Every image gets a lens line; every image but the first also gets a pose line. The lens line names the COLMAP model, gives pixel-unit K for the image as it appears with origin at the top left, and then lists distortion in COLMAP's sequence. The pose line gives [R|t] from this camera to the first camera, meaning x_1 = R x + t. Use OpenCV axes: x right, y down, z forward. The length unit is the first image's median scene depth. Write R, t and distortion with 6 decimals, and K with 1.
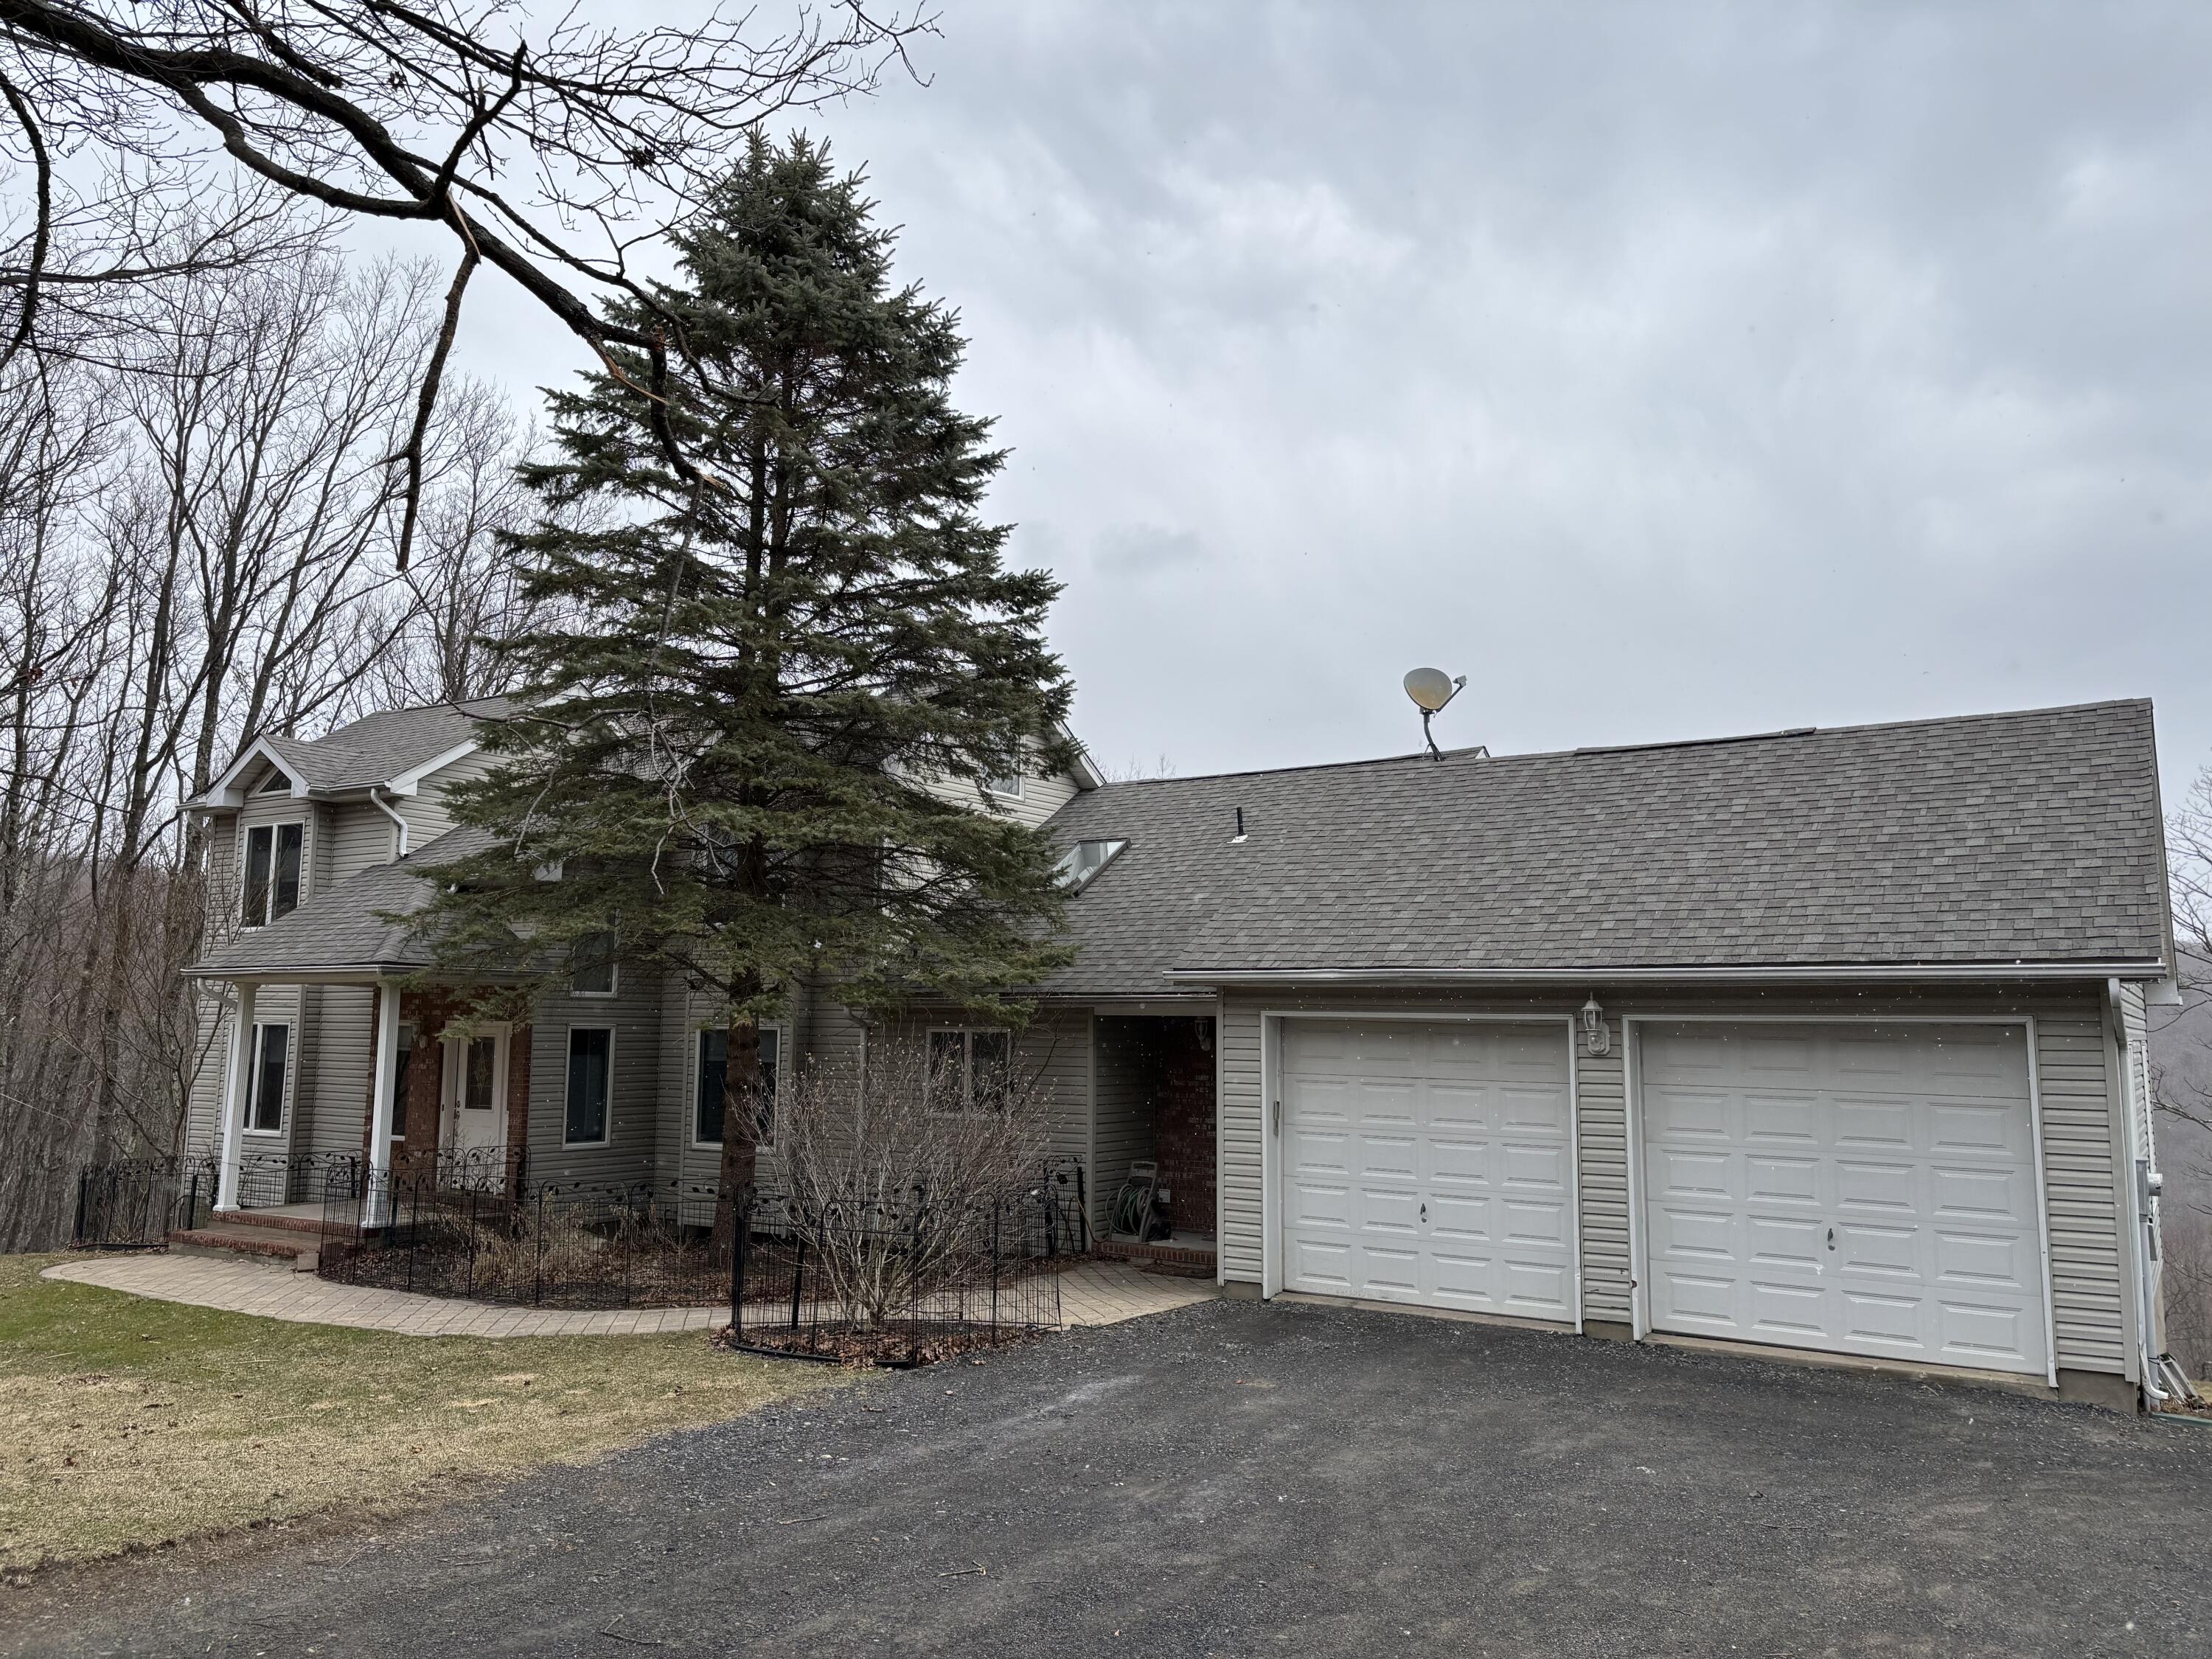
lens RADIAL K [[1695.0, 0, 1106.0], [0, 1695.0, 829.5], [0, 0, 1]] dist [0.003687, 0.002933]
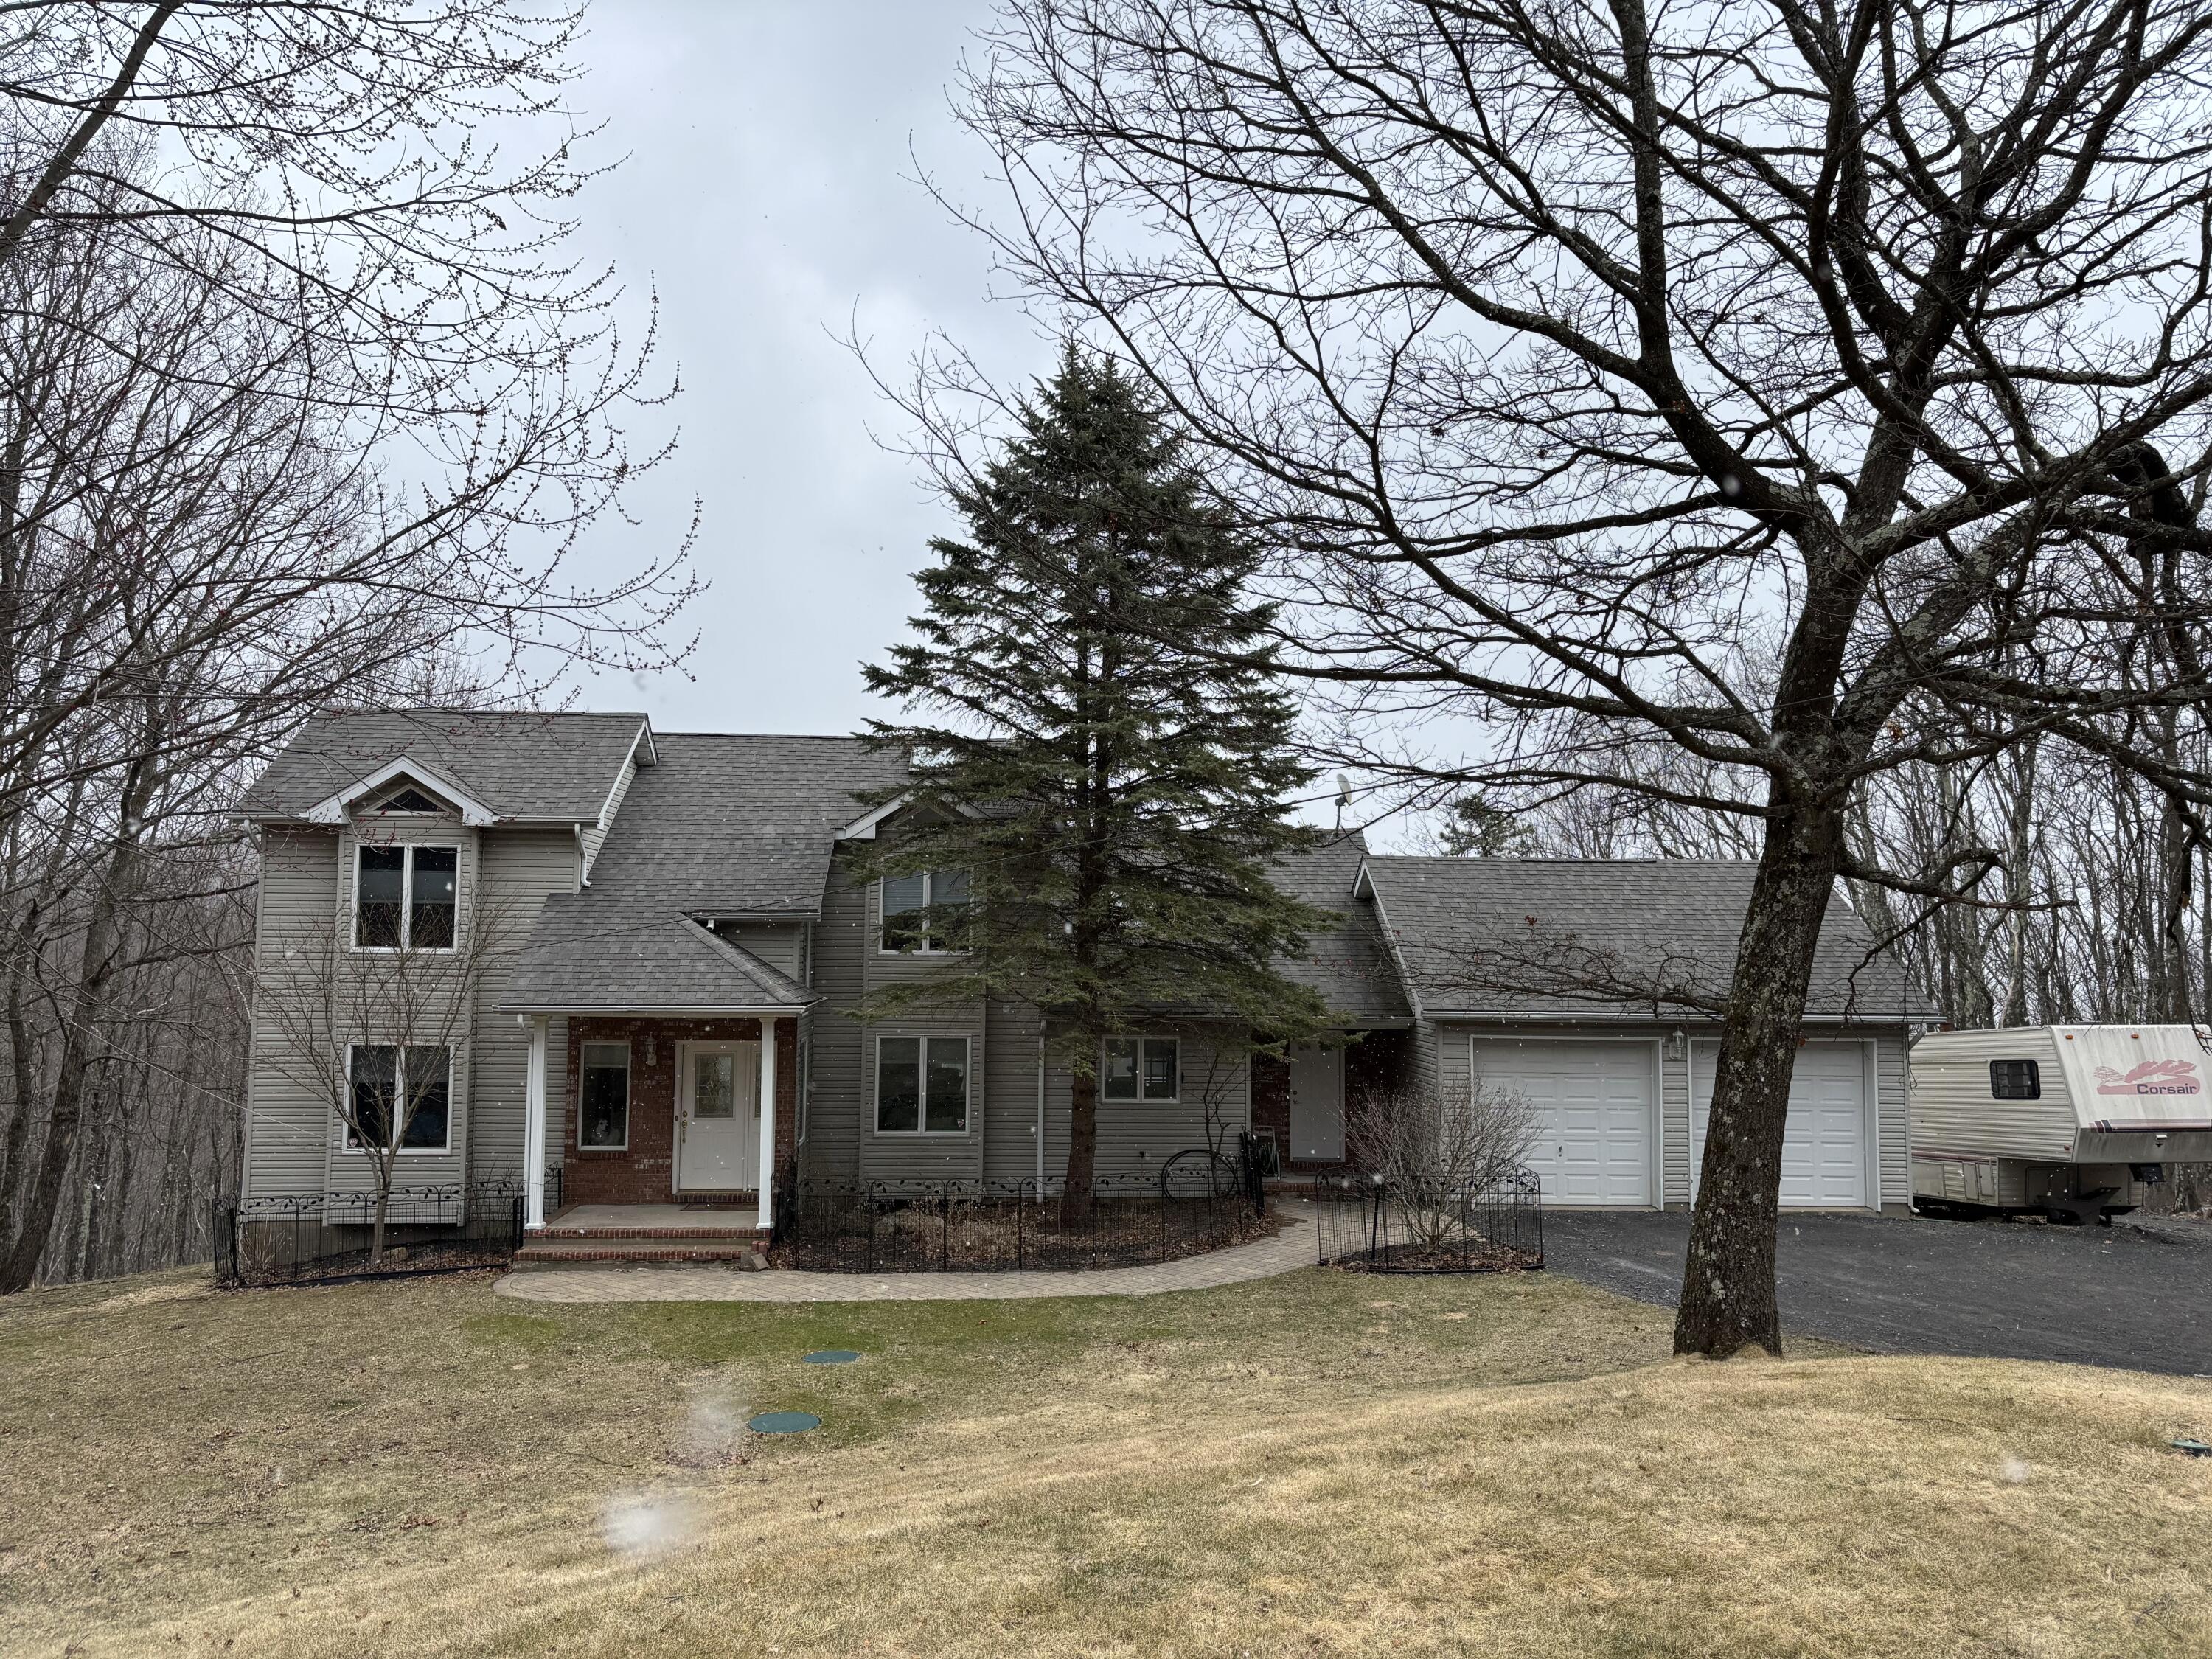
lens RADIAL K [[1695.0, 0, 1106.0], [0, 1695.0, 829.5], [0, 0, 1]] dist [0.003687, 0.002933]
pose [[0.803915, 0.030156, 0.593980, -0.936067], [-0.072602, 0.996220, 0.047686, -0.111786], [-0.590297, -0.081460, 0.803065, -0.058528]]
